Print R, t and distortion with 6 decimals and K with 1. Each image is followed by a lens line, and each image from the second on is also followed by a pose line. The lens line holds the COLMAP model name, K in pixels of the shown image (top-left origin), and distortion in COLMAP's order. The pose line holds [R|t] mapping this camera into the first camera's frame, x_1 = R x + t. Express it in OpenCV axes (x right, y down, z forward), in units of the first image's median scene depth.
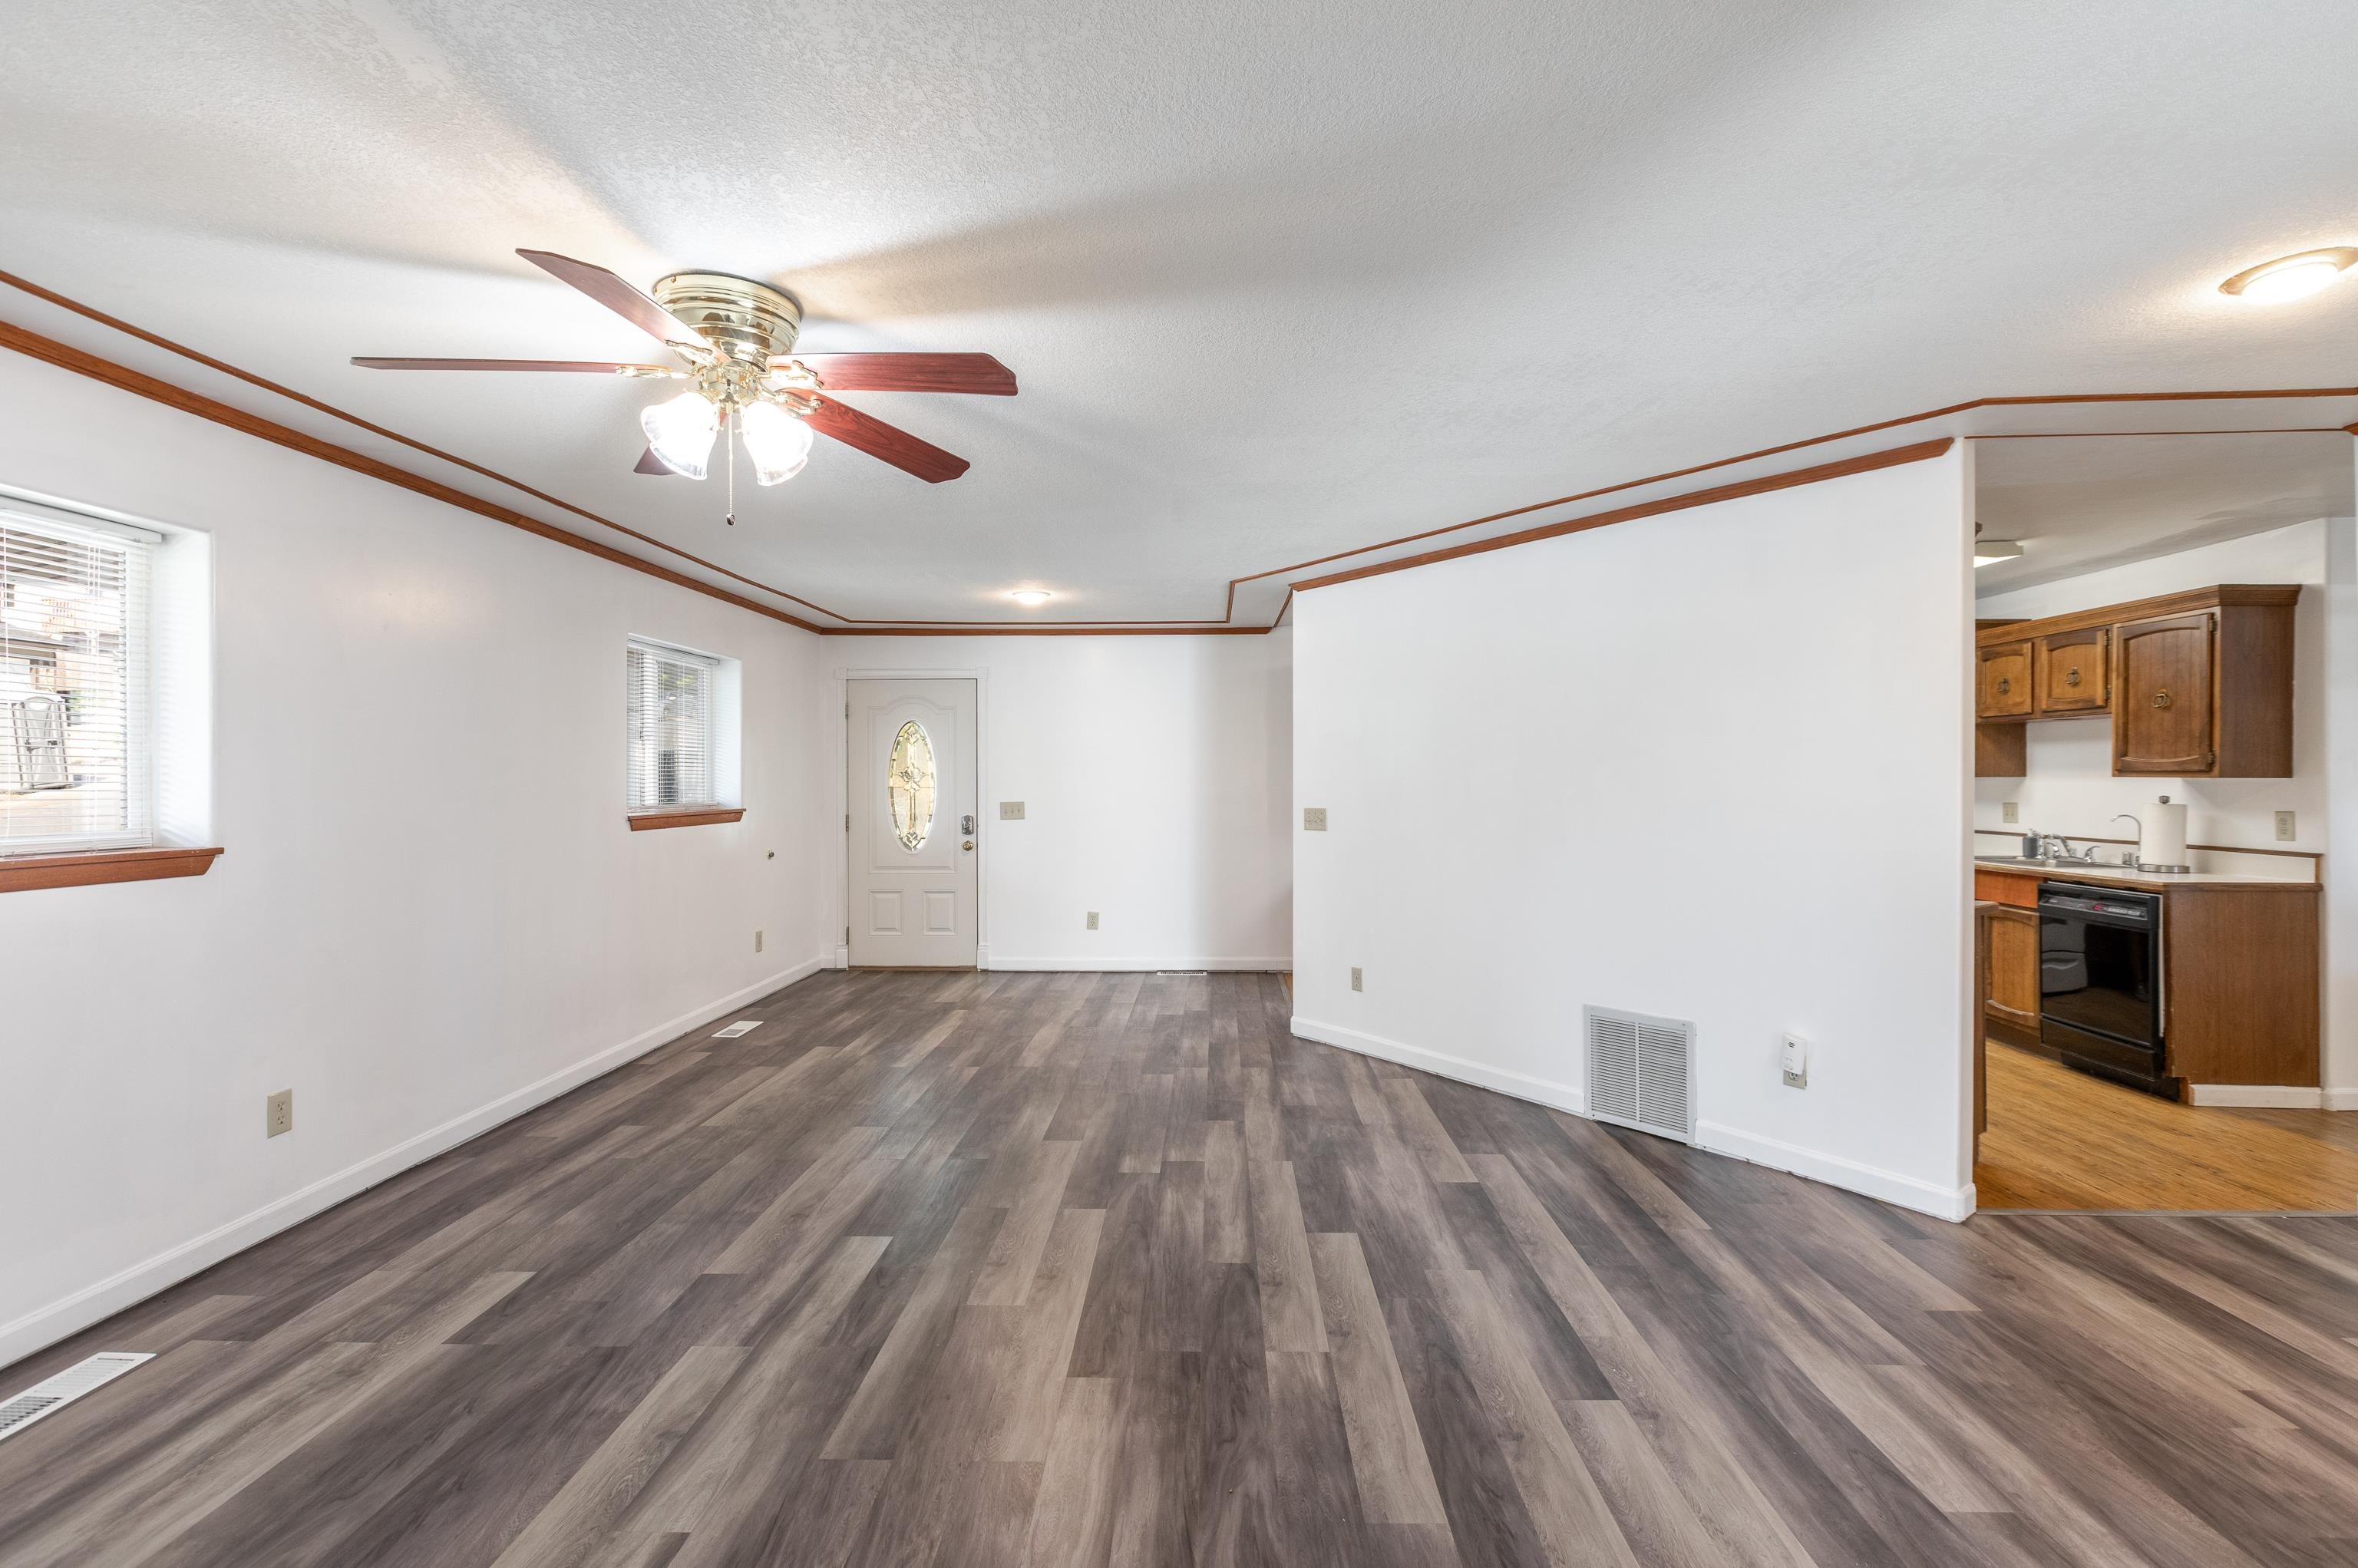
lens RADIAL K [[1071.7, 0, 1223.4], [0, 1071.7, 778.9], [0, 0, 1]] dist [0.005425, -0.001276]
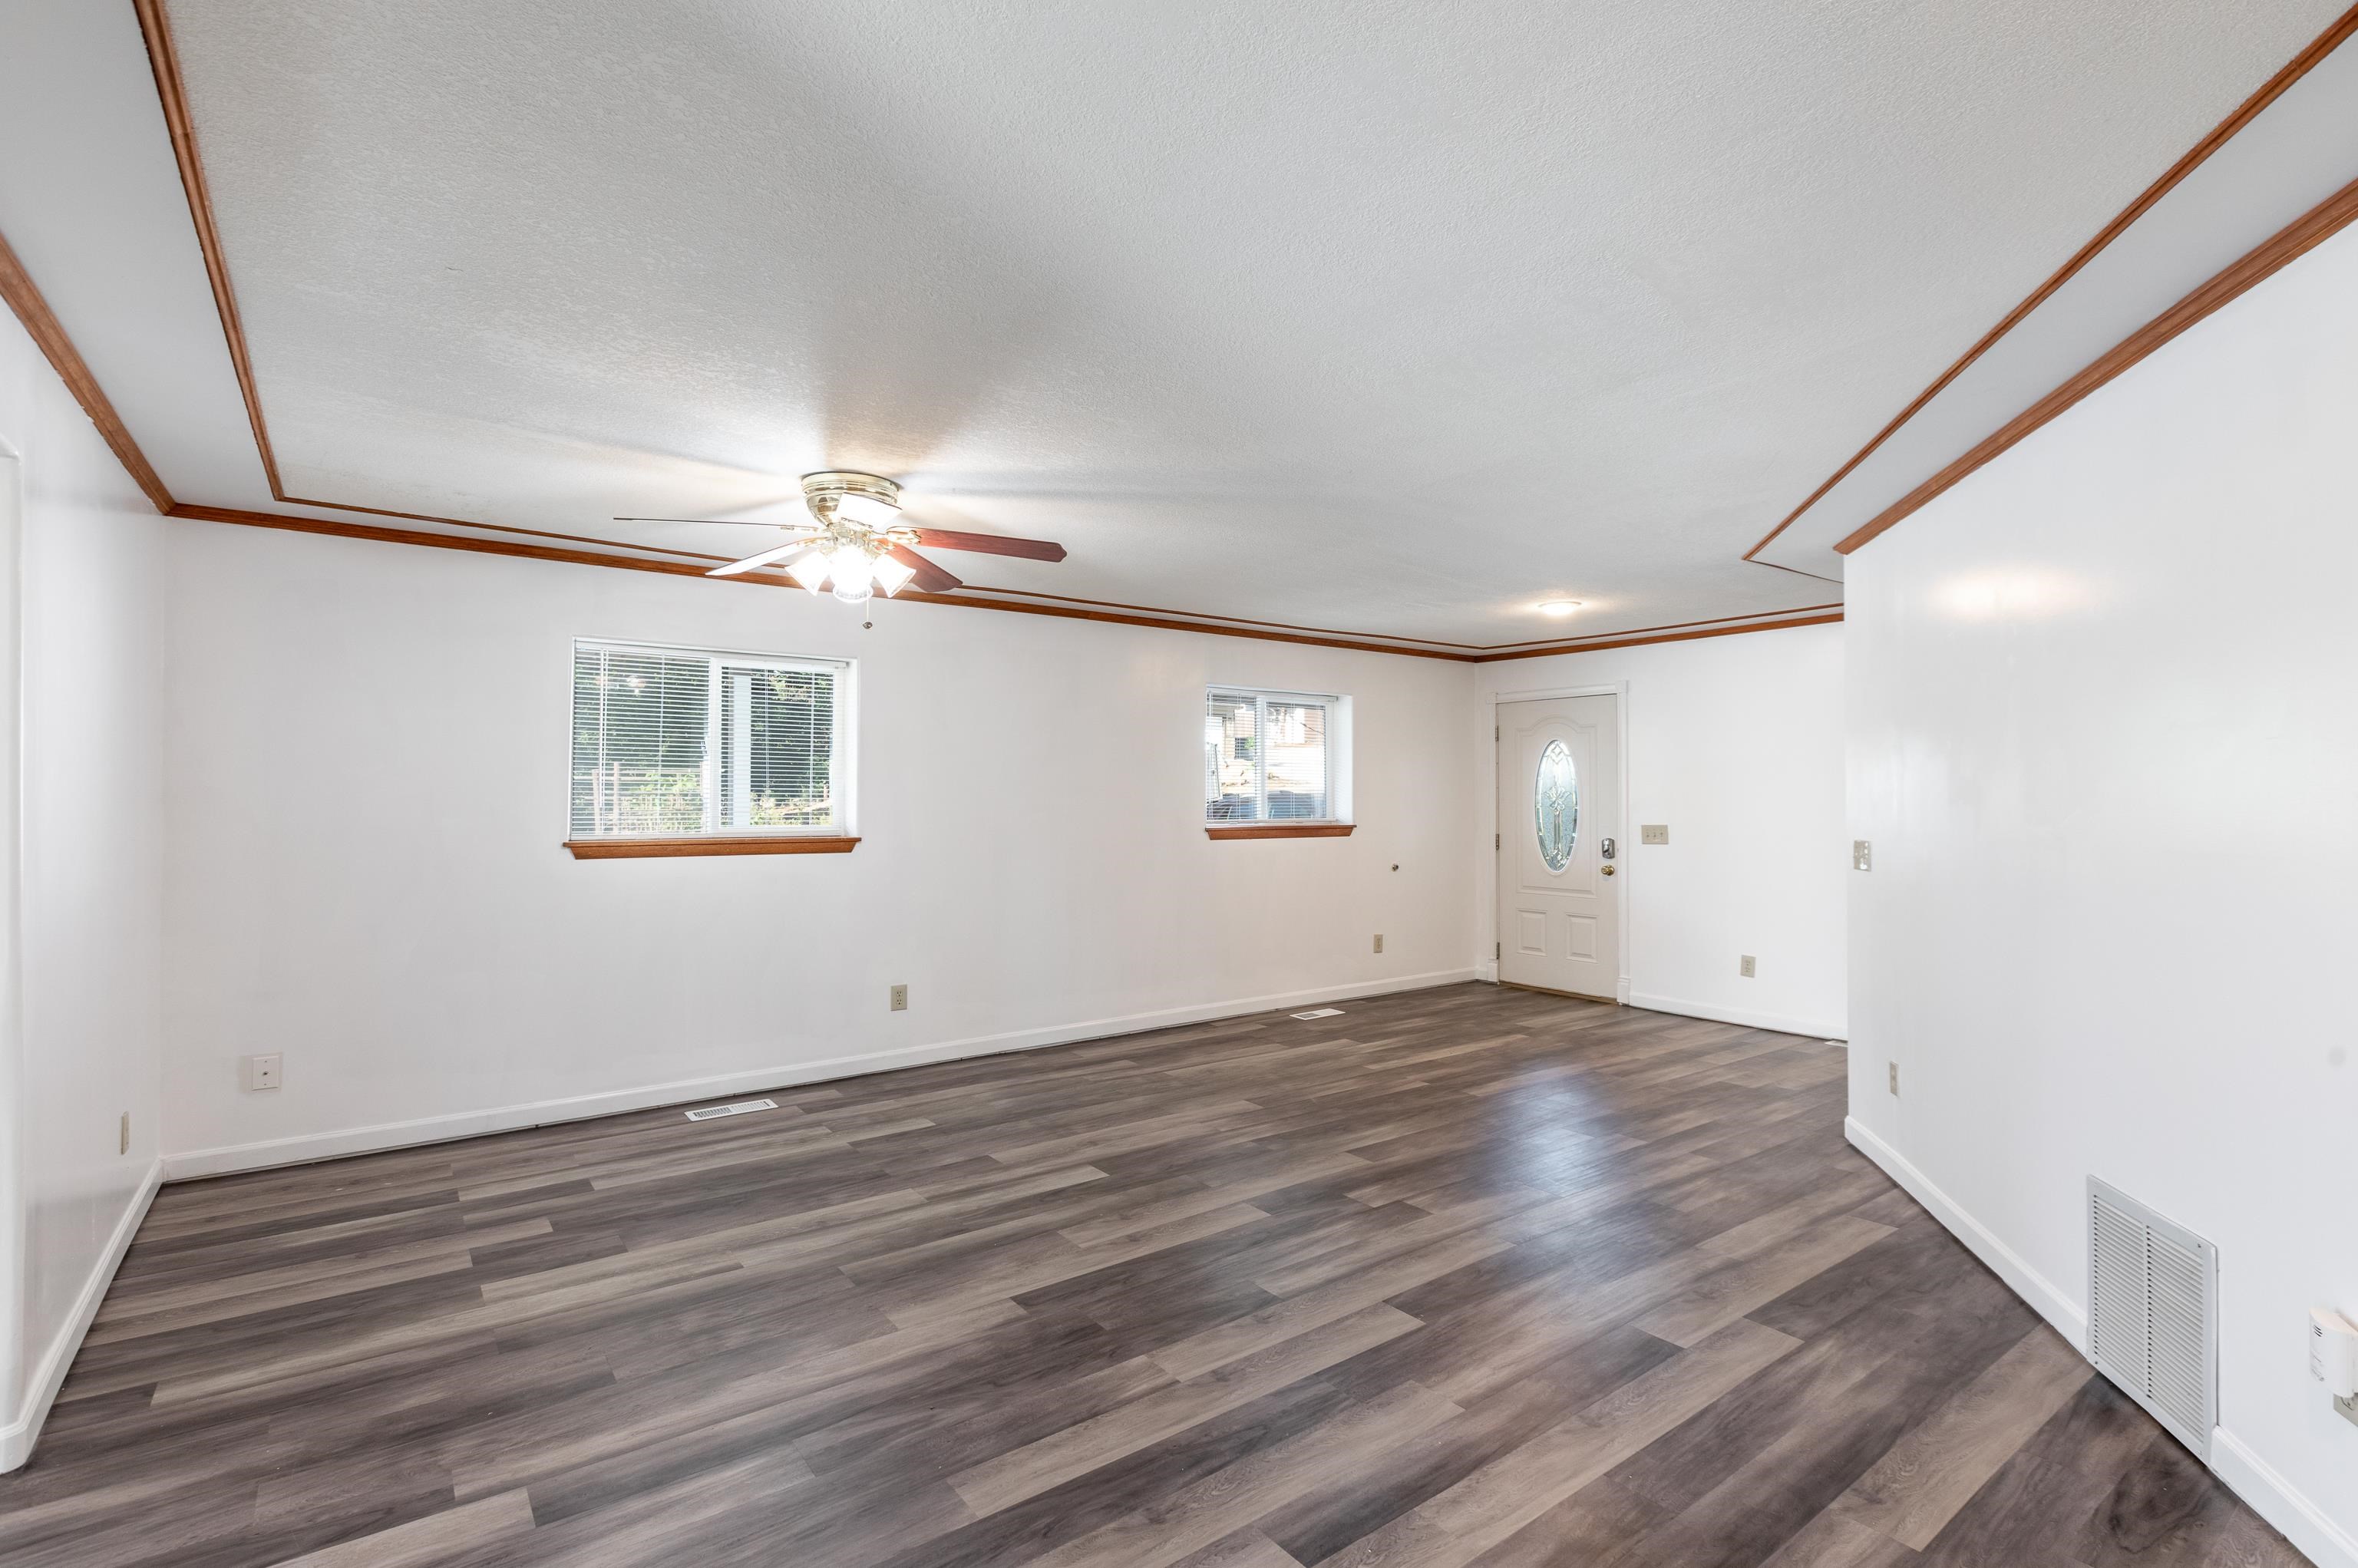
lens RADIAL K [[1071.7, 0, 1178.6], [0, 1071.7, 789.0], [0, 0, 1]] dist [0.005425, -0.001276]
pose [[0.611739, -0.006796, -0.791031, 0.682401], [-0.000884, 0.999957, -0.009274, 0.000058], [0.791059, 0.006372, 0.611706, 0.305680]]
